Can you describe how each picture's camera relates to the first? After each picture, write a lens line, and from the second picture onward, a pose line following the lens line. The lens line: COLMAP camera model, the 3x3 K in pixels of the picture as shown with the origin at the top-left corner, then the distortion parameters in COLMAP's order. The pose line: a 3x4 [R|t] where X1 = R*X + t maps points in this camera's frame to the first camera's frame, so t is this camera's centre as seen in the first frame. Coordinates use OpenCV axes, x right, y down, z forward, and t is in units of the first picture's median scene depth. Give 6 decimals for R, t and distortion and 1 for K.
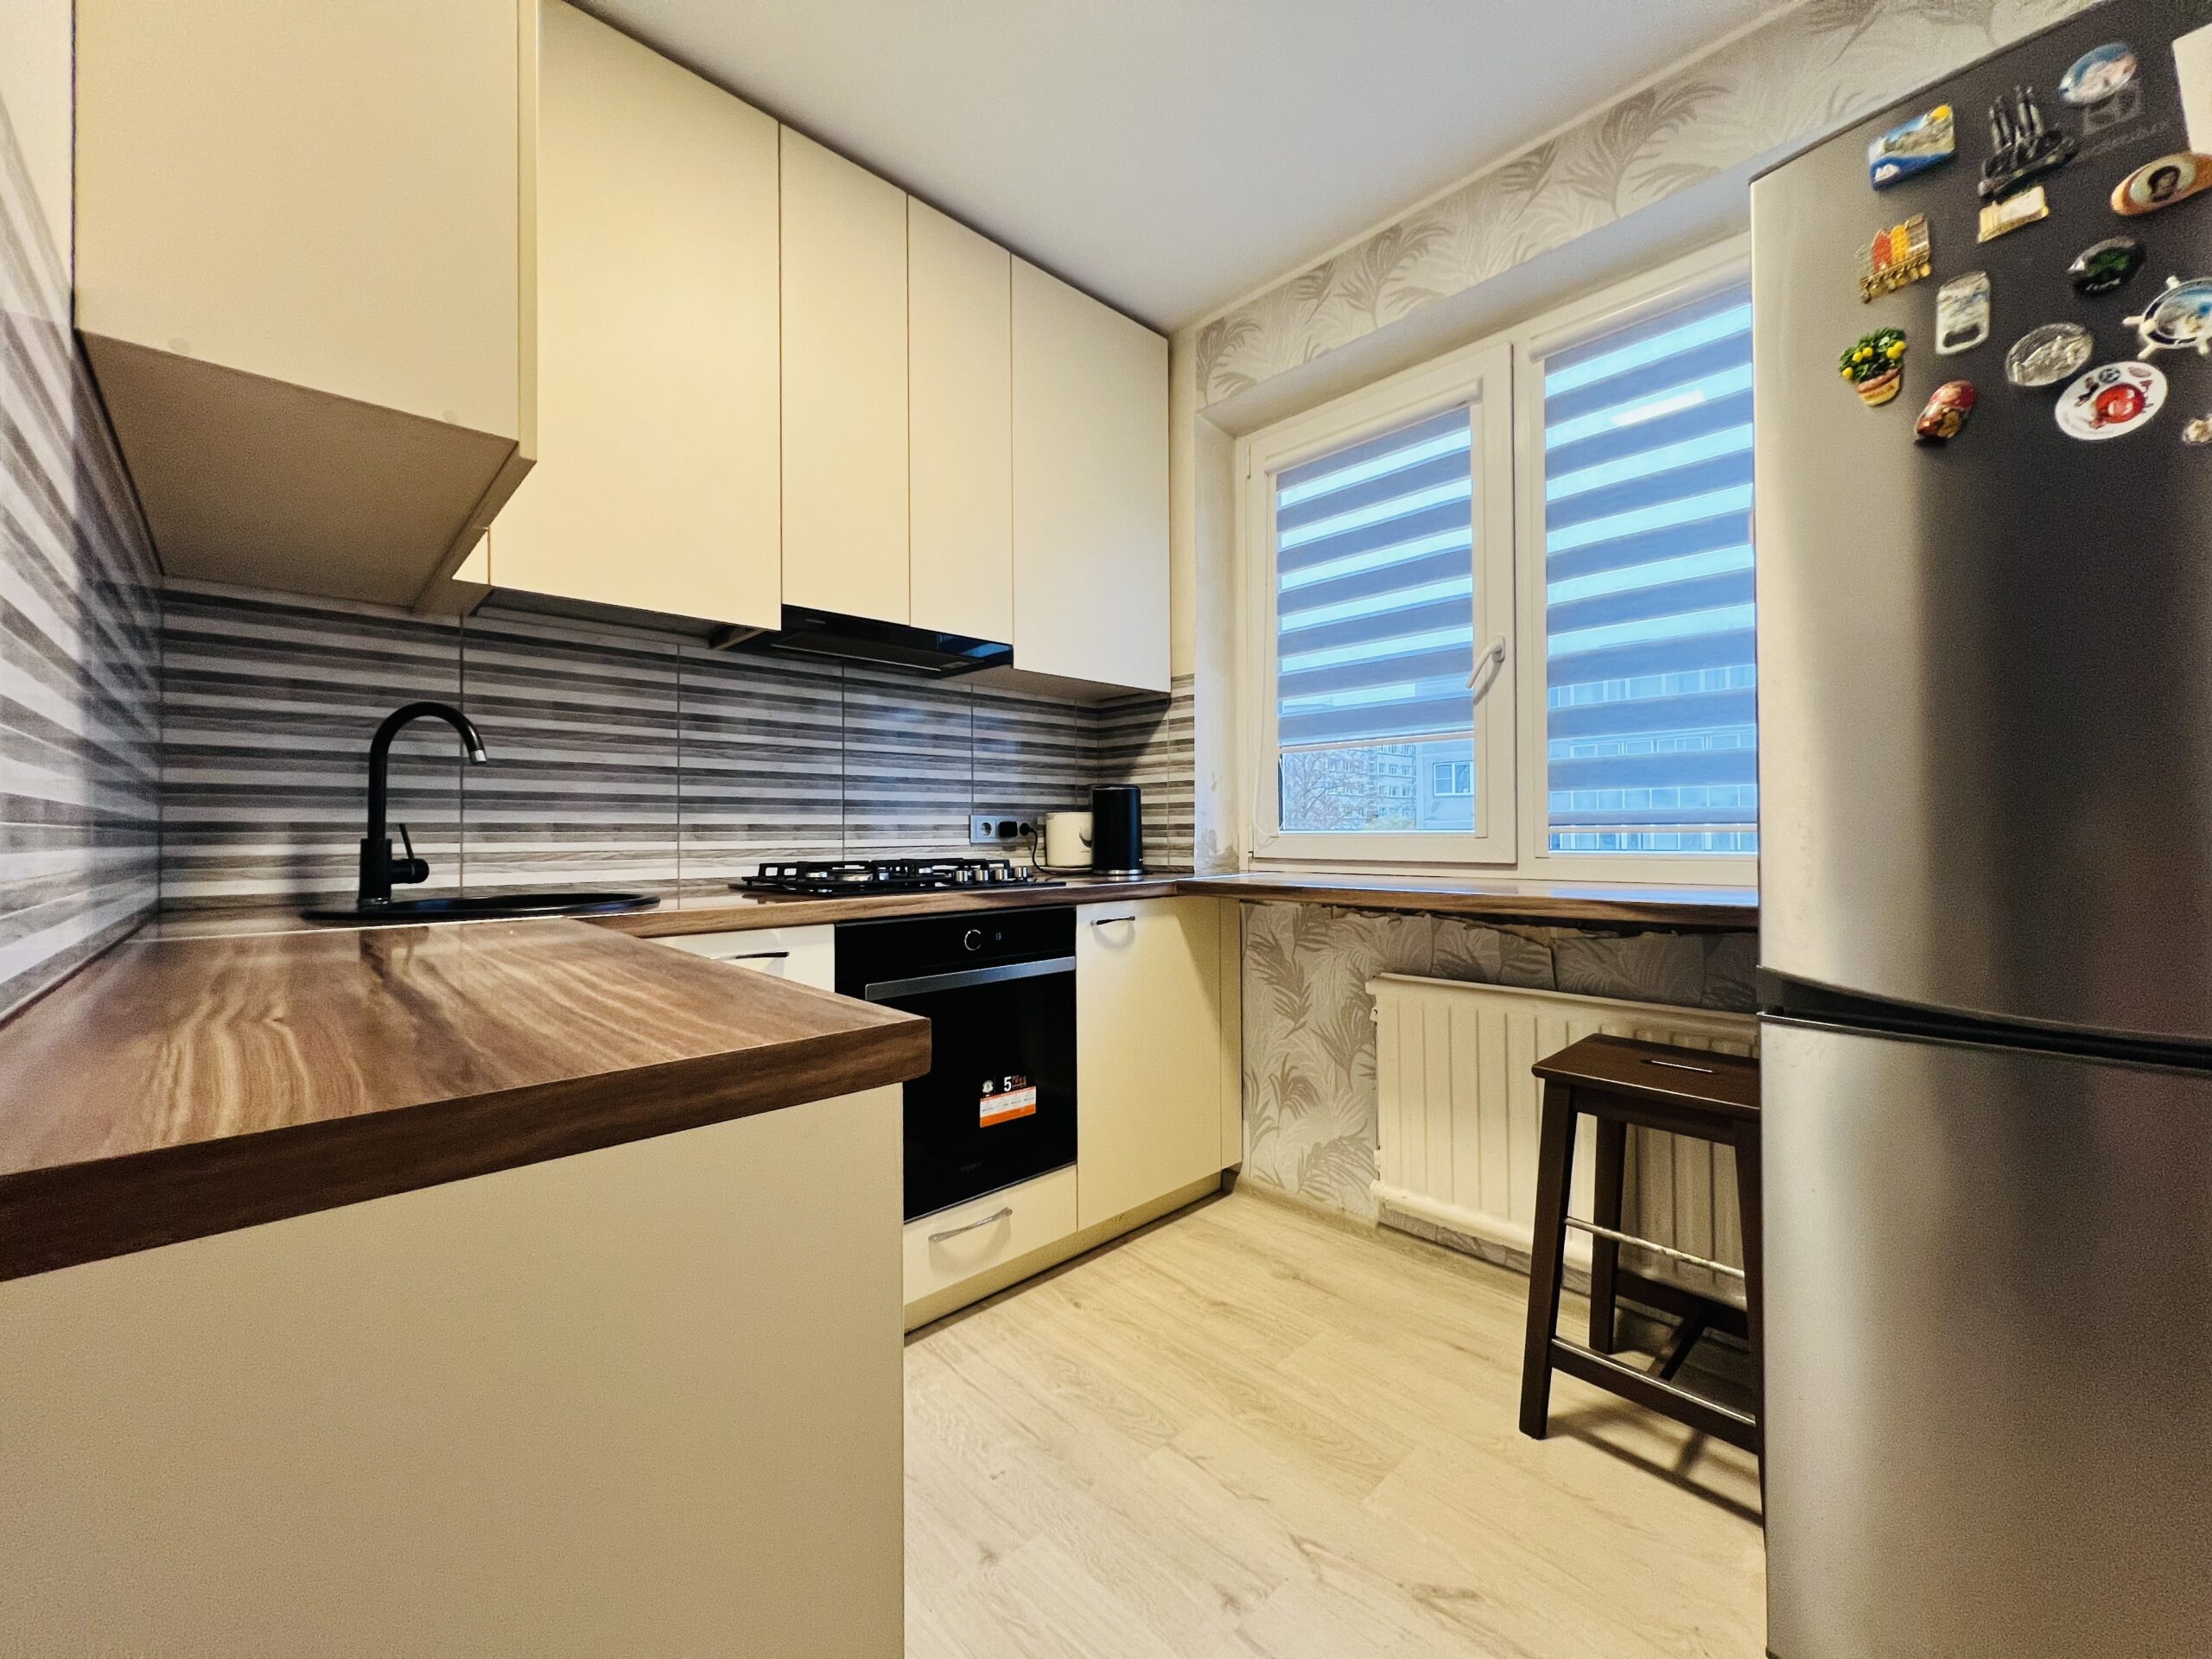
lens RADIAL K [[884.7, 0, 1103.6], [0, 884.7, 824.7], [0, 0, 1]] dist [-0.001549, 0.000443]
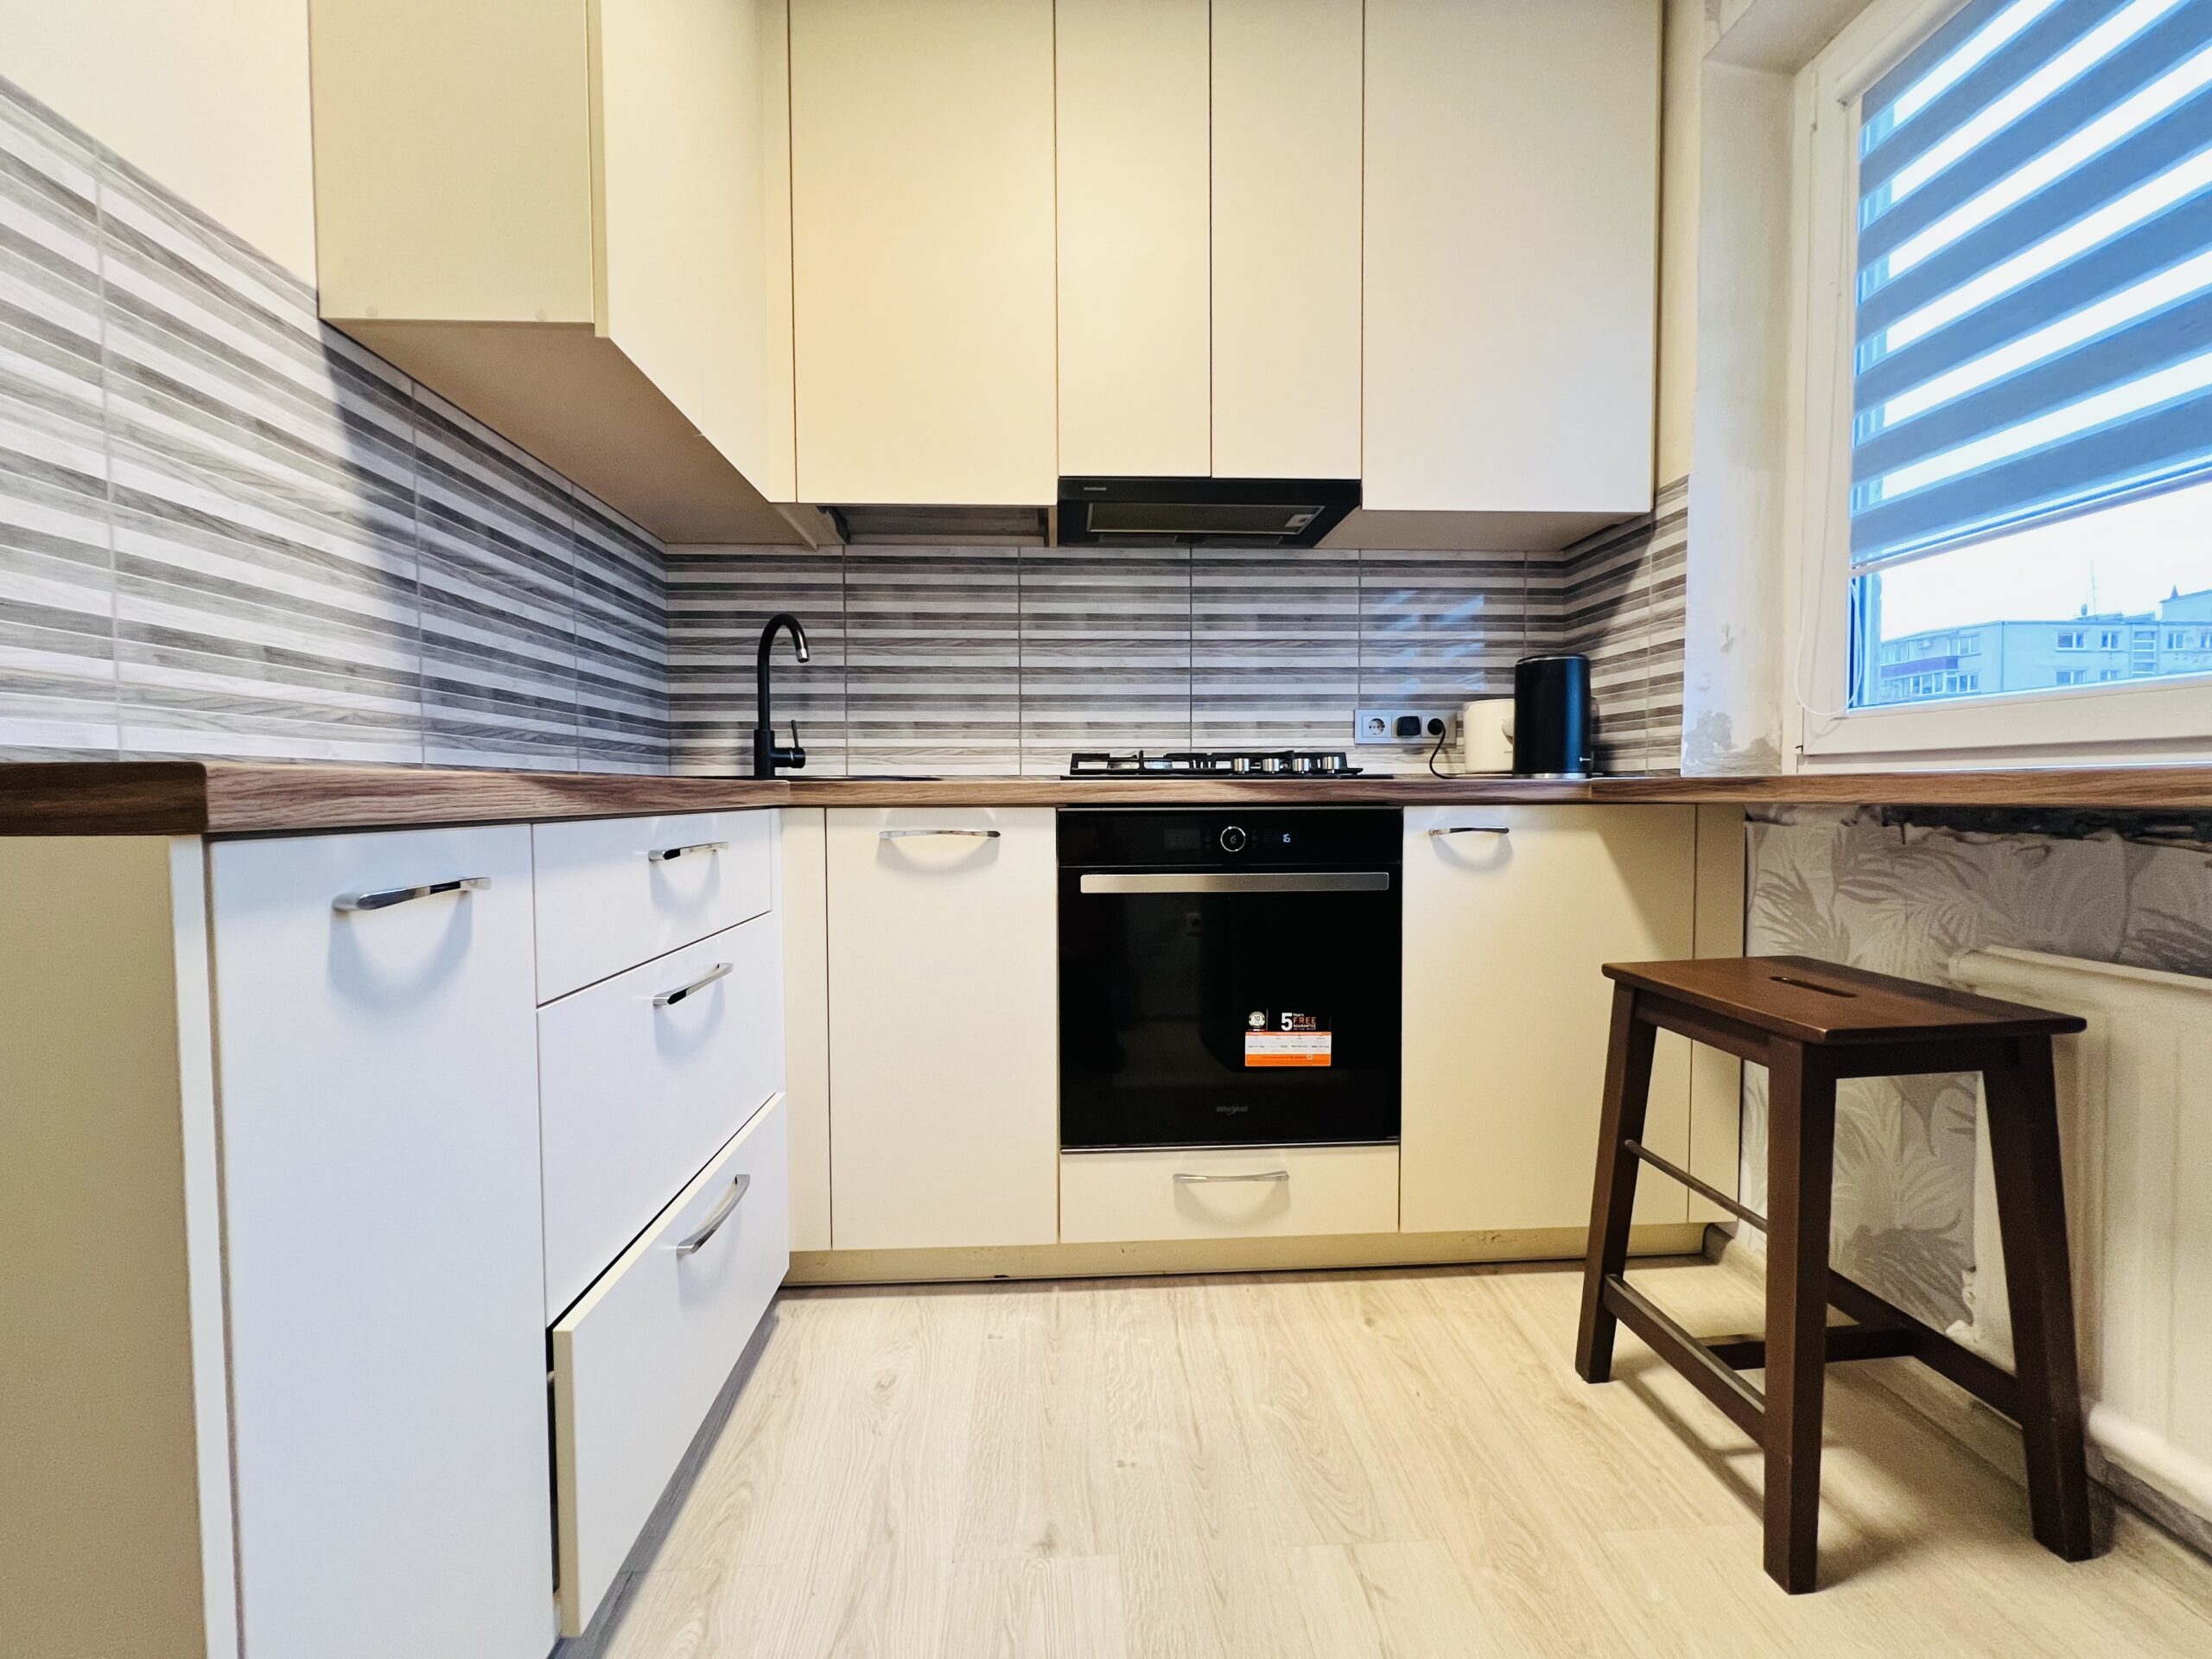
lens RADIAL K [[892.2, 0, 1098.6], [0, 892.2, 823.6], [0, 0, 1]] dist [0.000476, -0.000177]
pose [[0.758023, 0.025499, -0.651729, 0.268837], [0.007354, 0.998838, 0.047633, 0.068143], [0.652186, -0.040899, 0.756955, 0.261367]]
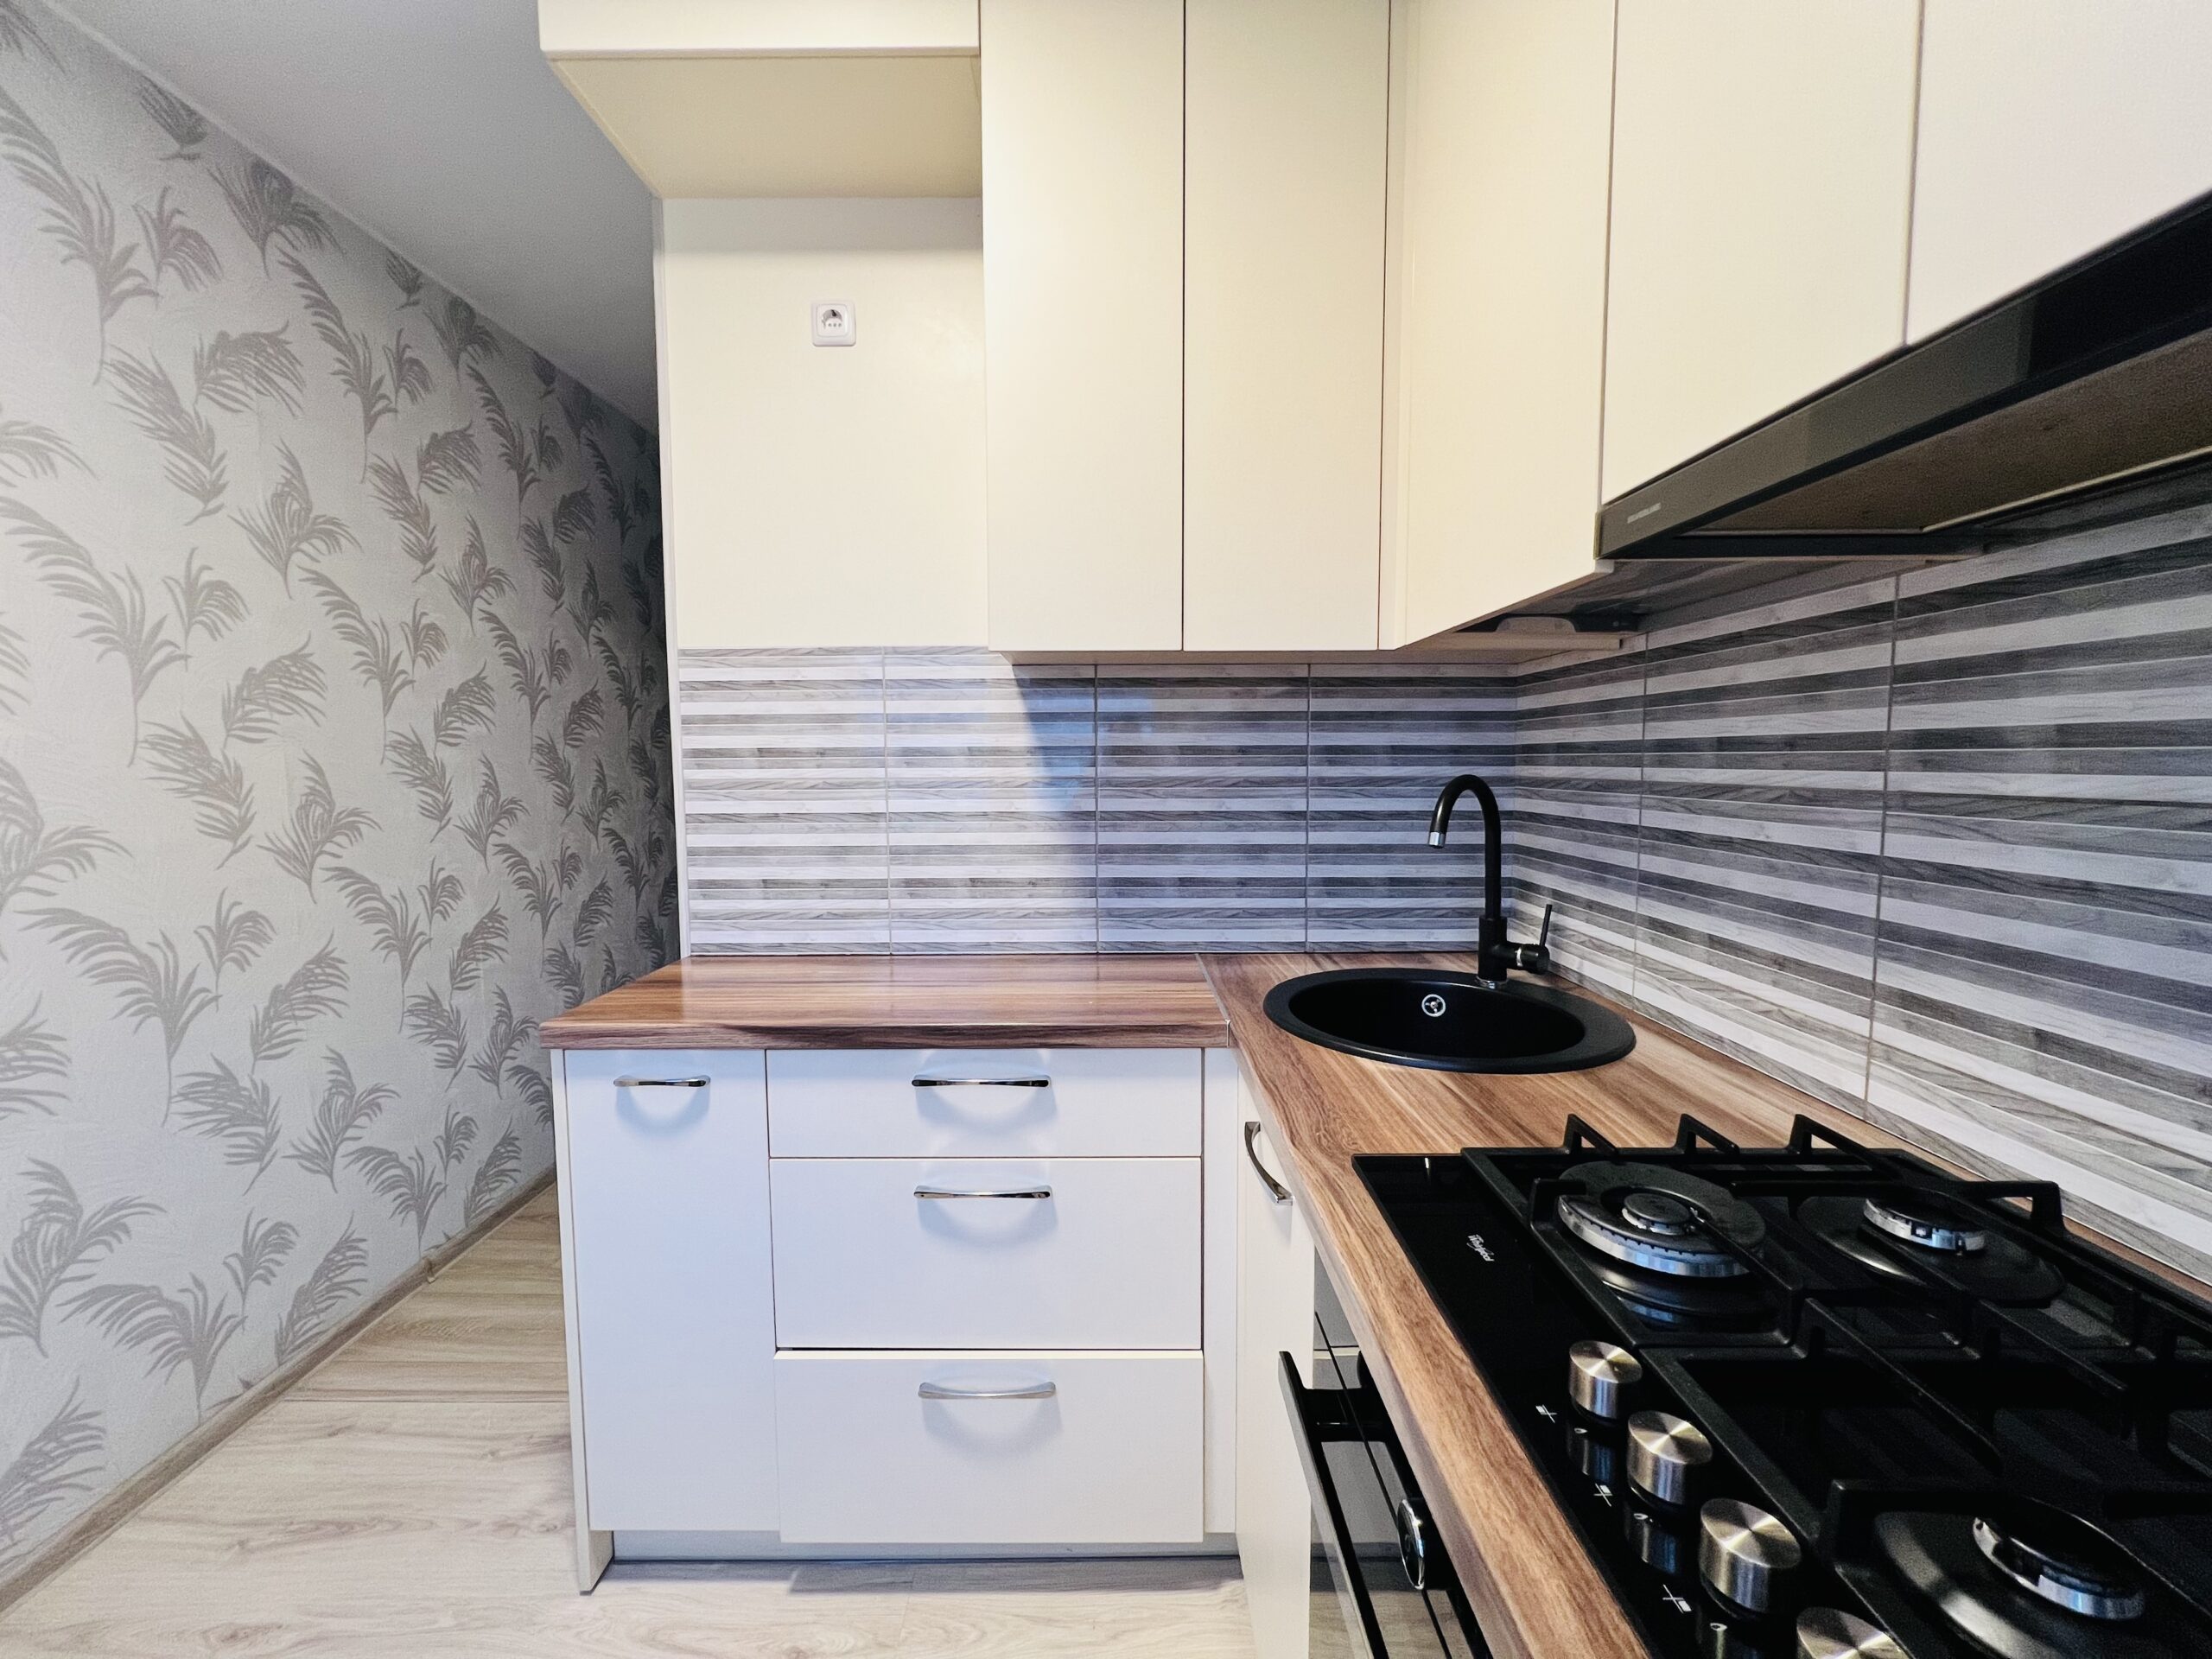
lens RADIAL K [[892.2, 0, 1104.6], [0, 892.2, 821.4], [0, 0, 1]] dist [0.000476, -0.000177]
pose [[-0.691831, 0.061807, -0.719409, 0.109270], [0.019785, 0.997578, 0.066678, -0.118456], [0.721788, 0.031897, -0.691379, 1.015223]]
